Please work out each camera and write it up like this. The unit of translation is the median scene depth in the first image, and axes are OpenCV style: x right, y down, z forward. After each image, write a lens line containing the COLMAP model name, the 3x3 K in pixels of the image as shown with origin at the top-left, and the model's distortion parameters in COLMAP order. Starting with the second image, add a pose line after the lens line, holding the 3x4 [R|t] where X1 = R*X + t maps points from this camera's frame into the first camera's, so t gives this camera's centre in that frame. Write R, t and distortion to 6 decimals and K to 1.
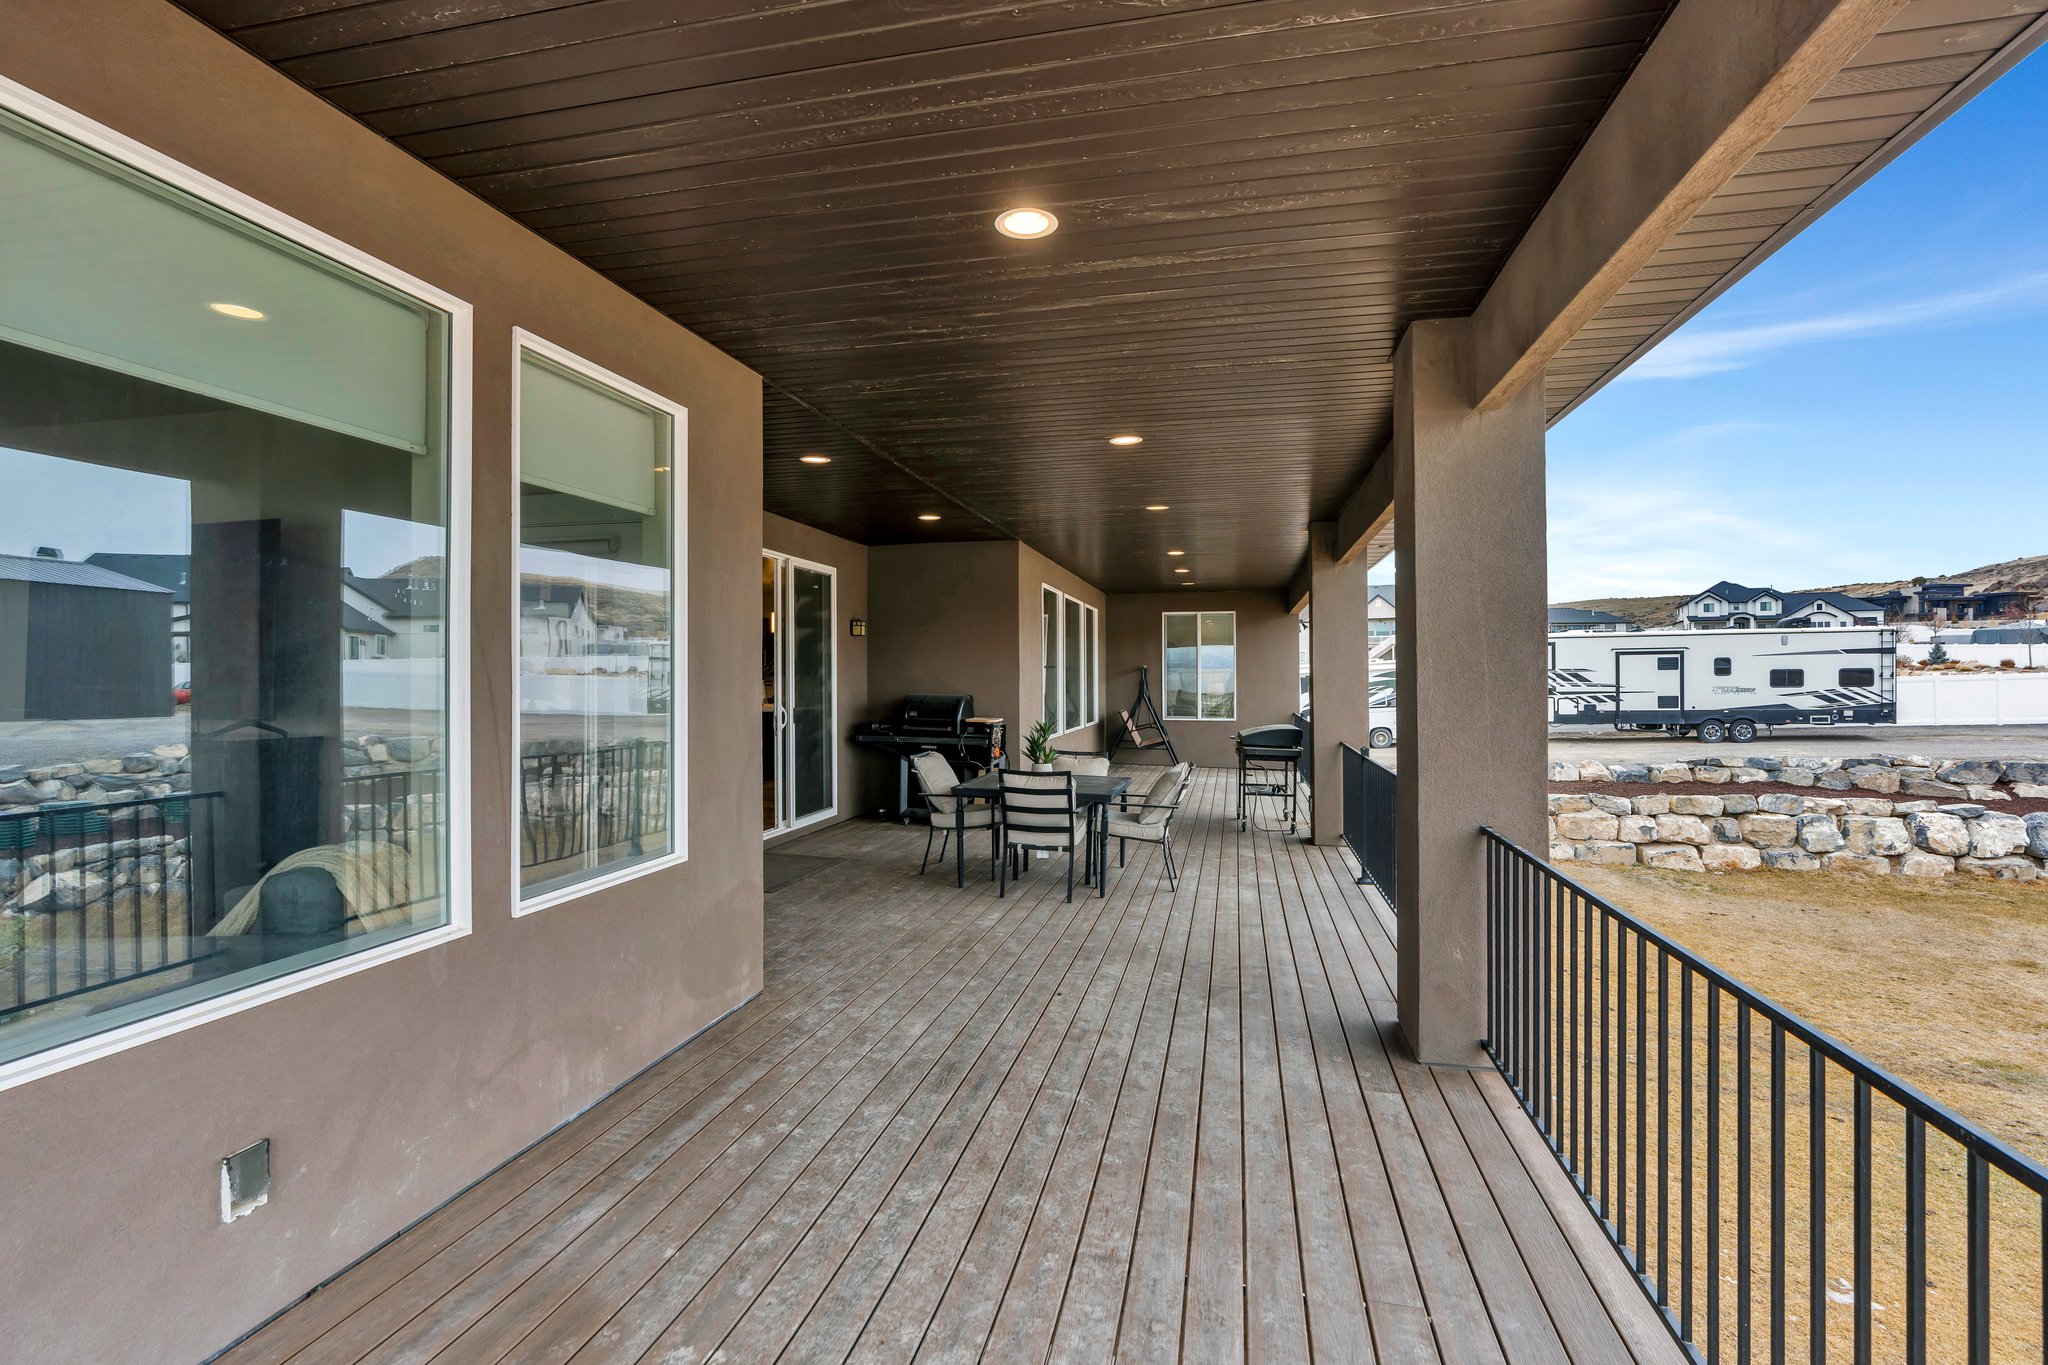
lens RADIAL K [[921.3, 0, 1038.8], [0, 921.3, 675.0], [0, 0, 1]] dist [-0.009424, 0.002801]
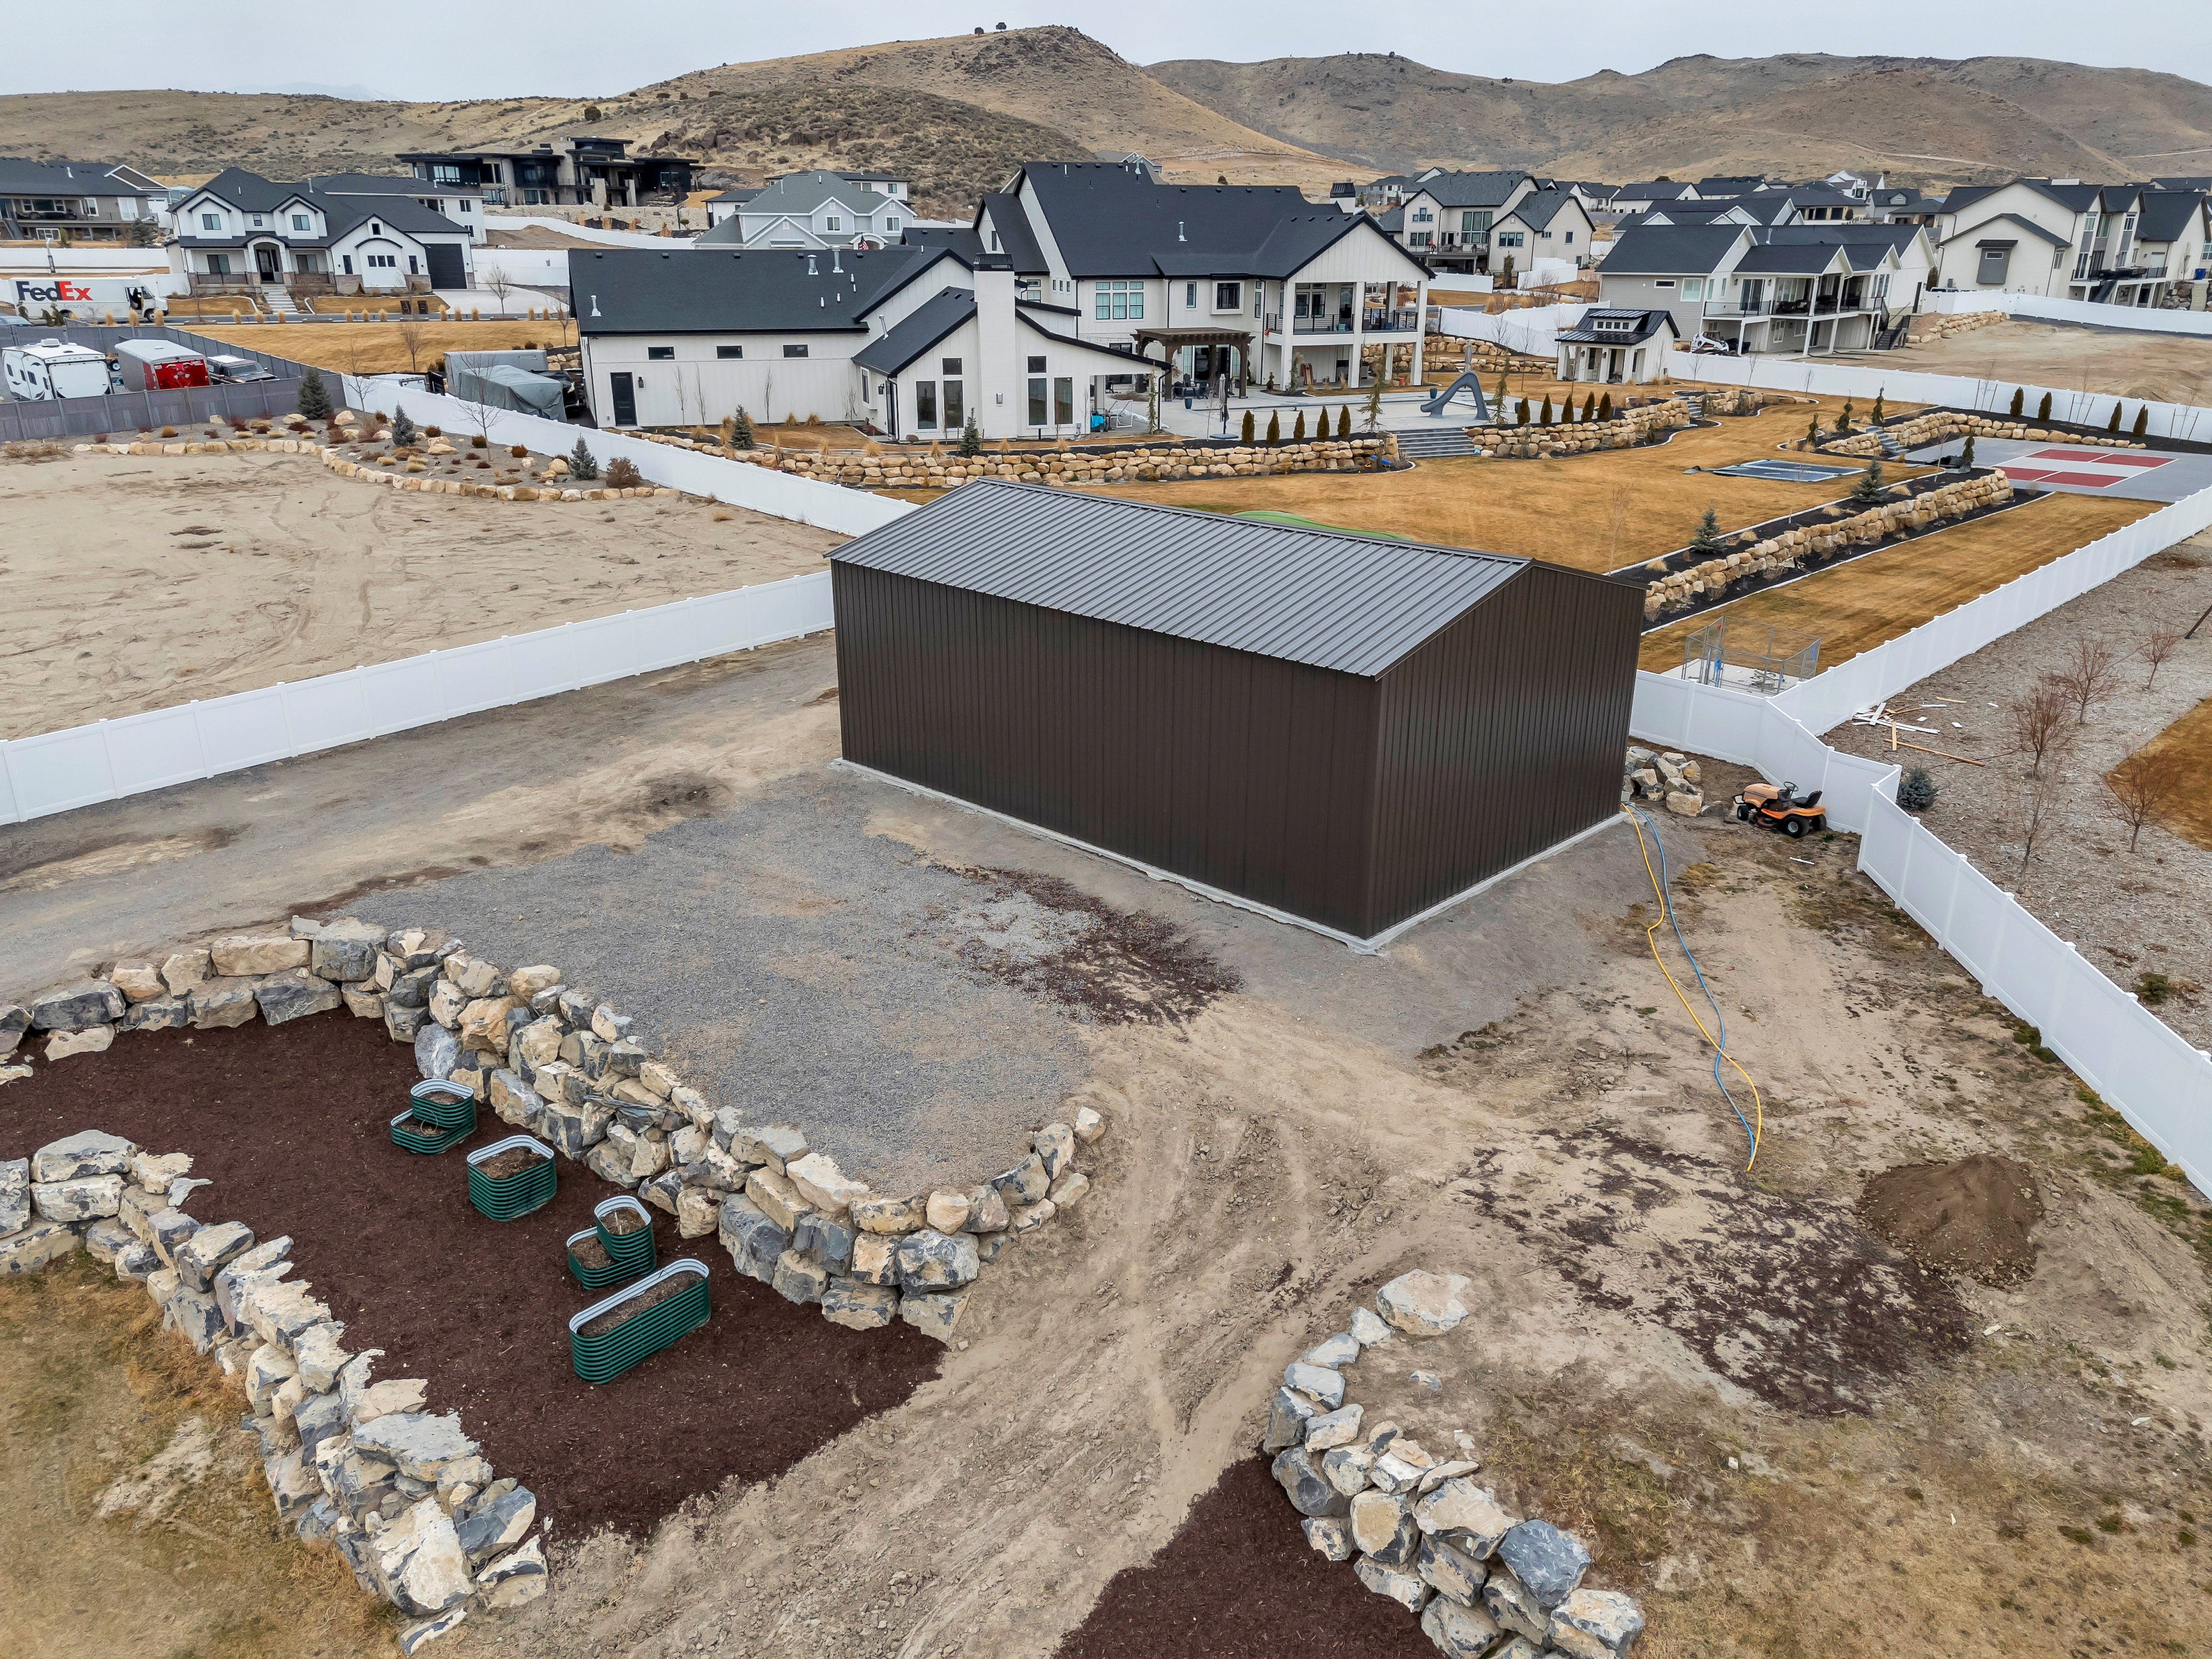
lens RADIAL K [[1602.6, 0, 1112.5], [0, 1602.6, 844.5], [0, 0, 1]] dist [0.081697, -0.072593]
pose [[0.523705, -0.305854, 0.795101, 0.468198], [-0.000327, 0.933255, 0.359214, -0.351250], [-0.851899, -0.188383, 0.488651, -0.159898]]
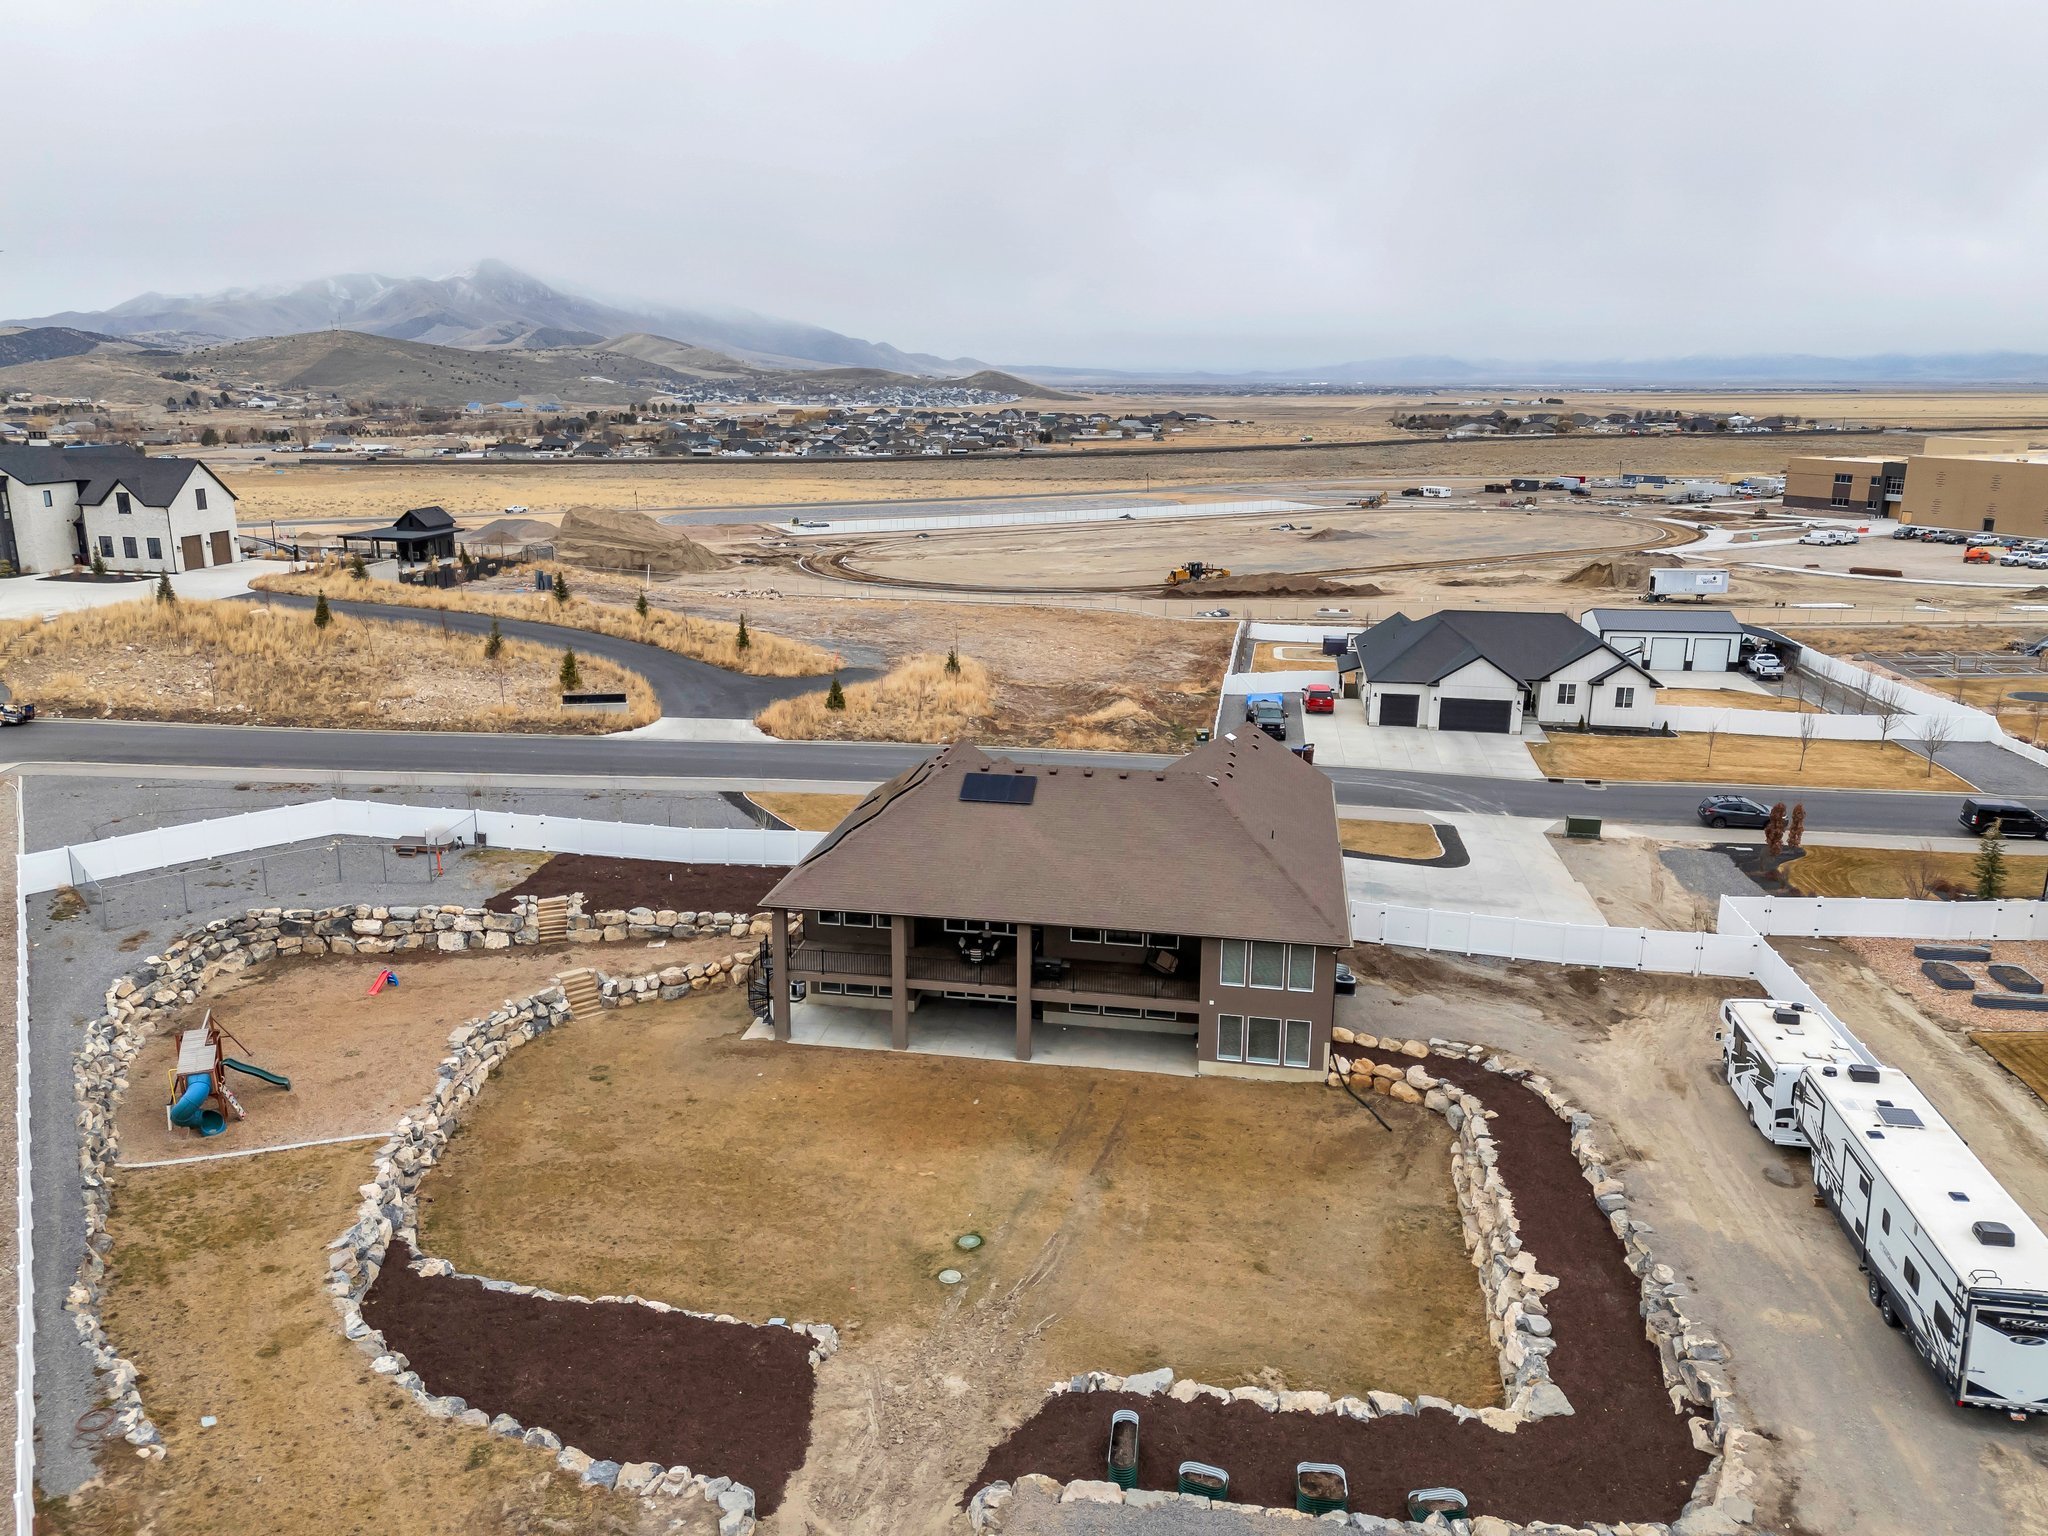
lens RADIAL K [[1483.8, 0, 1014.2], [0, 1483.8, 758.7], [0, 0, 1]] dist [0.081697, -0.072593]
pose [[0.037136, 0.249917, -0.967555, 1.901613], [-0.008300, 0.968267, 0.249782, -0.720928], [0.999276, -0.001245, 0.038031, 0.209762]]
